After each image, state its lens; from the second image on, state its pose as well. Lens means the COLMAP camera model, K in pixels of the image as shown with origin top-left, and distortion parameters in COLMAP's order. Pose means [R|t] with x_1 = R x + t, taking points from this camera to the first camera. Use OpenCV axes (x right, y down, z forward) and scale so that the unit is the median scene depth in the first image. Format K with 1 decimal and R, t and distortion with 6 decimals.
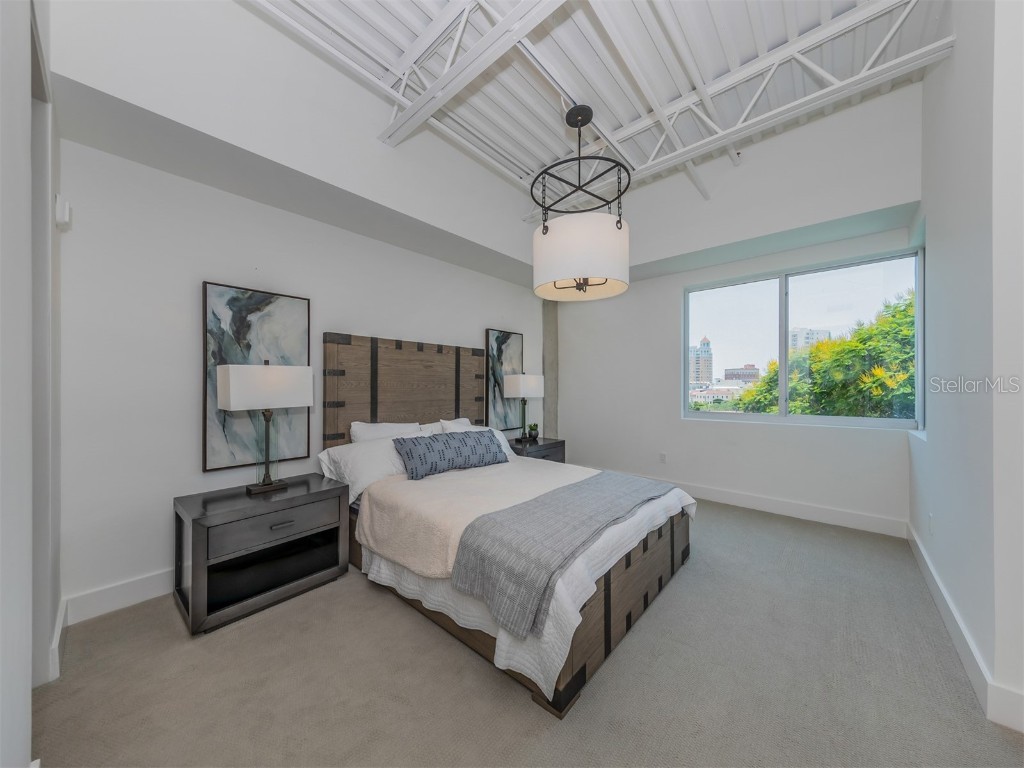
lens RADIAL K [[359.7, 0, 526.0], [0, 359.7, 380.5], [0, 0, 1]] dist [0.000222, -0.000014]
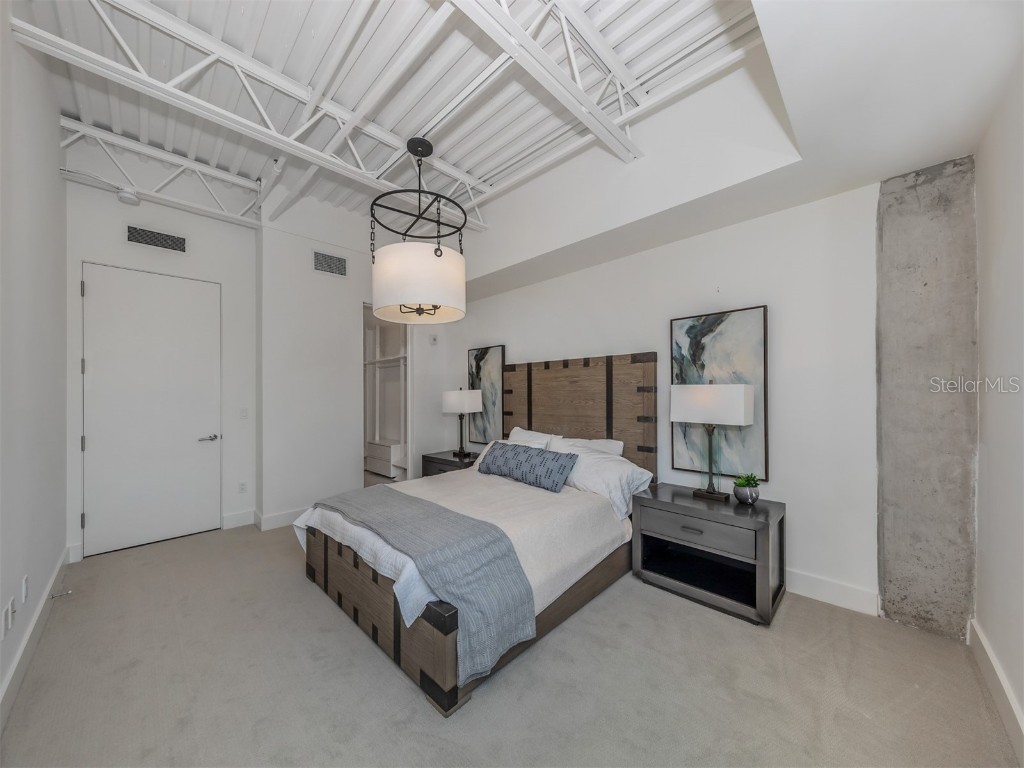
lens RADIAL K [[365.7, 0, 509.8], [0, 365.7, 398.4], [0, 0, 1]] dist [0.000583, 0.000007]
pose [[-0.075298, -0.005015, -0.997148, 0.638251], [0.010053, 0.999933, -0.005788, 0.009289], [0.997110, -0.010460, -0.075243, 0.757230]]
